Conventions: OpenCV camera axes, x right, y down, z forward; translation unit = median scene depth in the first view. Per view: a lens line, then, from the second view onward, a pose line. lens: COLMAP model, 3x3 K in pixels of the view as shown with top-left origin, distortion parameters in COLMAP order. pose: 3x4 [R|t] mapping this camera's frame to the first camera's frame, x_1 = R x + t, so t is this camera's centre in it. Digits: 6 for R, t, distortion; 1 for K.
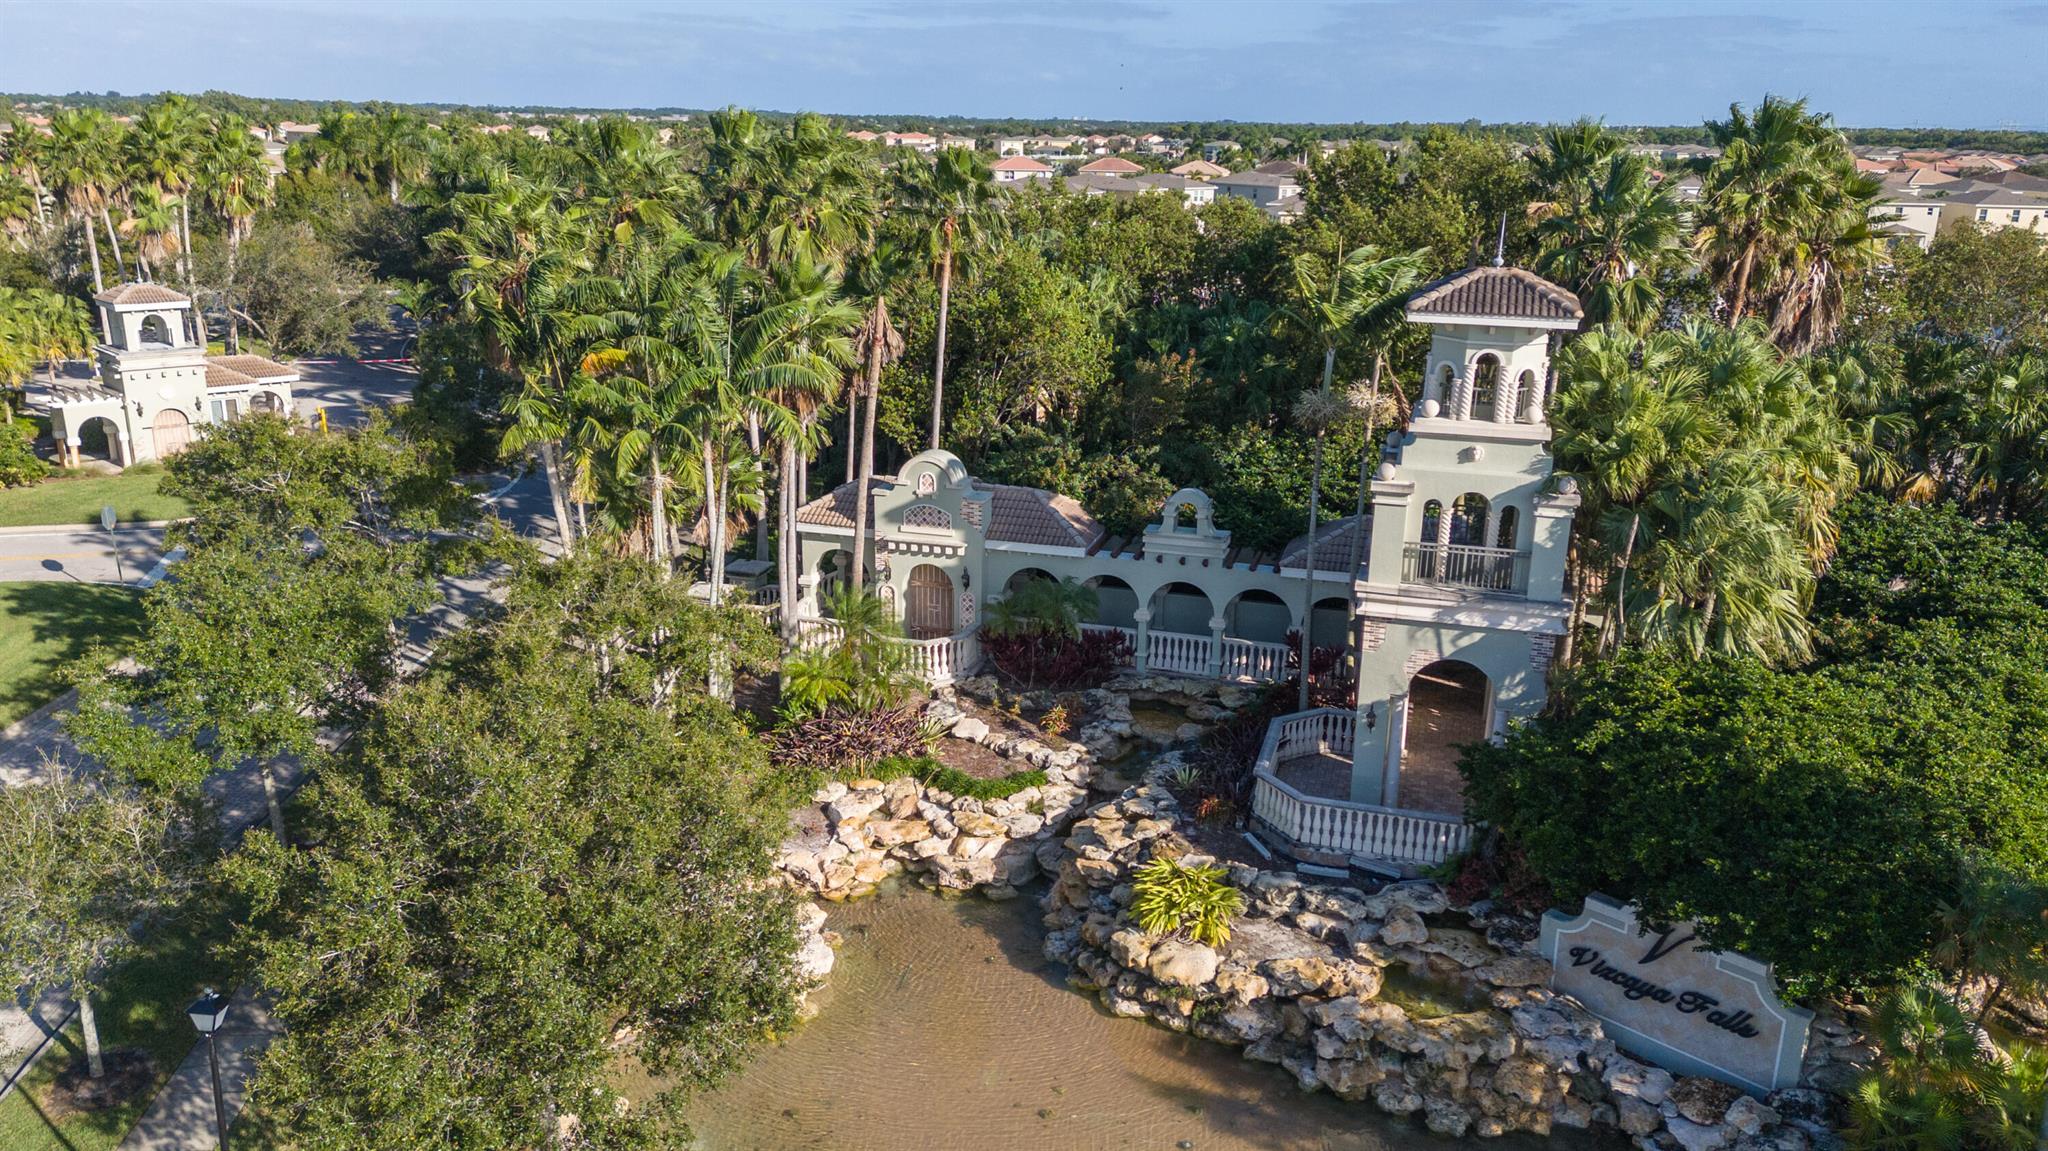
lens RADIAL K [[1485.4, 0, 1024.0], [0, 1485.4, 575.5], [0, 0, 1]] dist [0.048580, -0.003480]
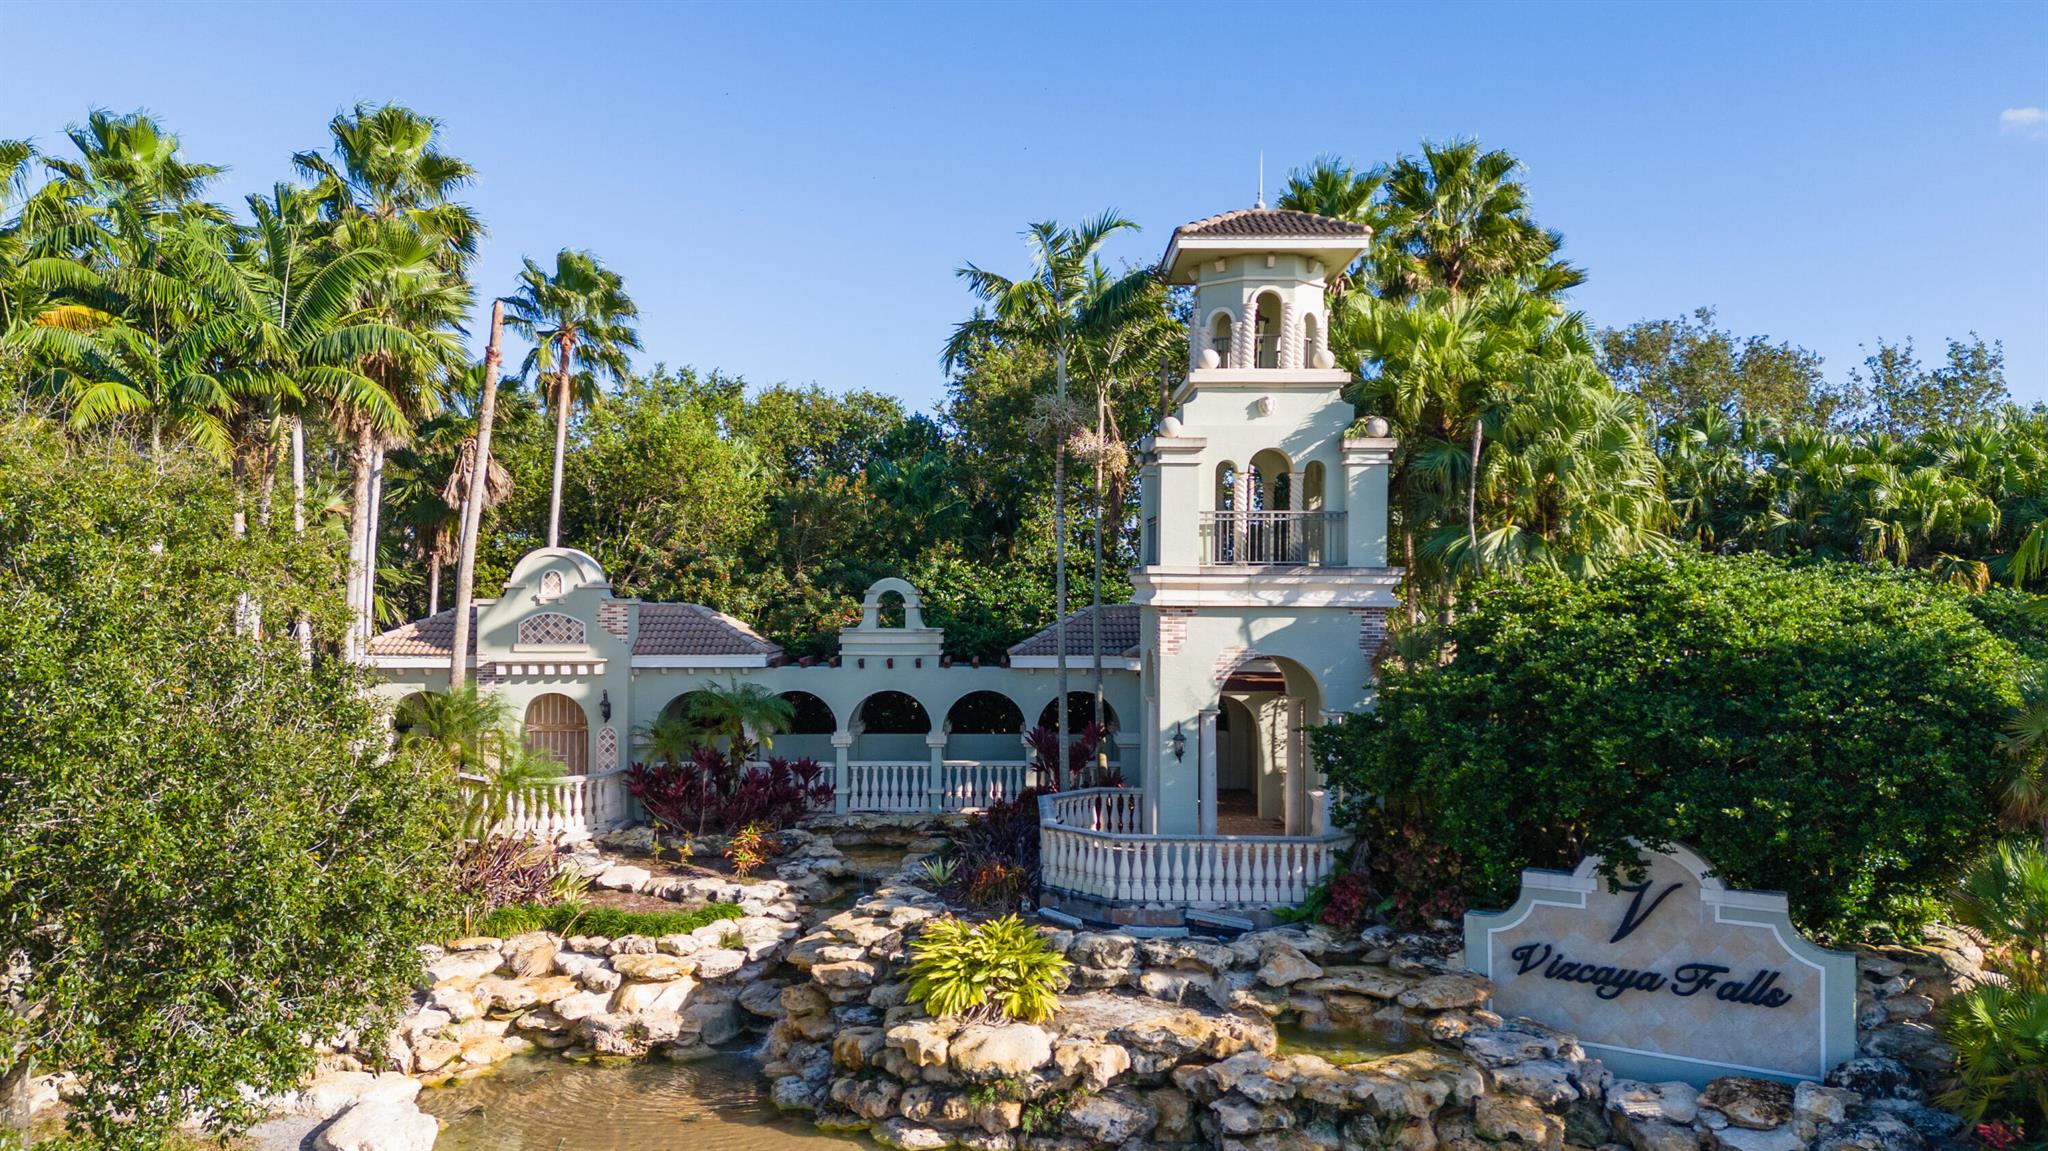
lens RADIAL K [[1474.4, 0, 1024.0], [0, 1474.4, 575.5], [0, 0, 1]] dist [0.087240, -0.114323]
pose [[0.957621, -0.010999, 0.287823, -0.064179], [0.094693, 0.955748, -0.278530, 0.209712], [-0.272023, 0.293981, 0.916286, 0.272791]]
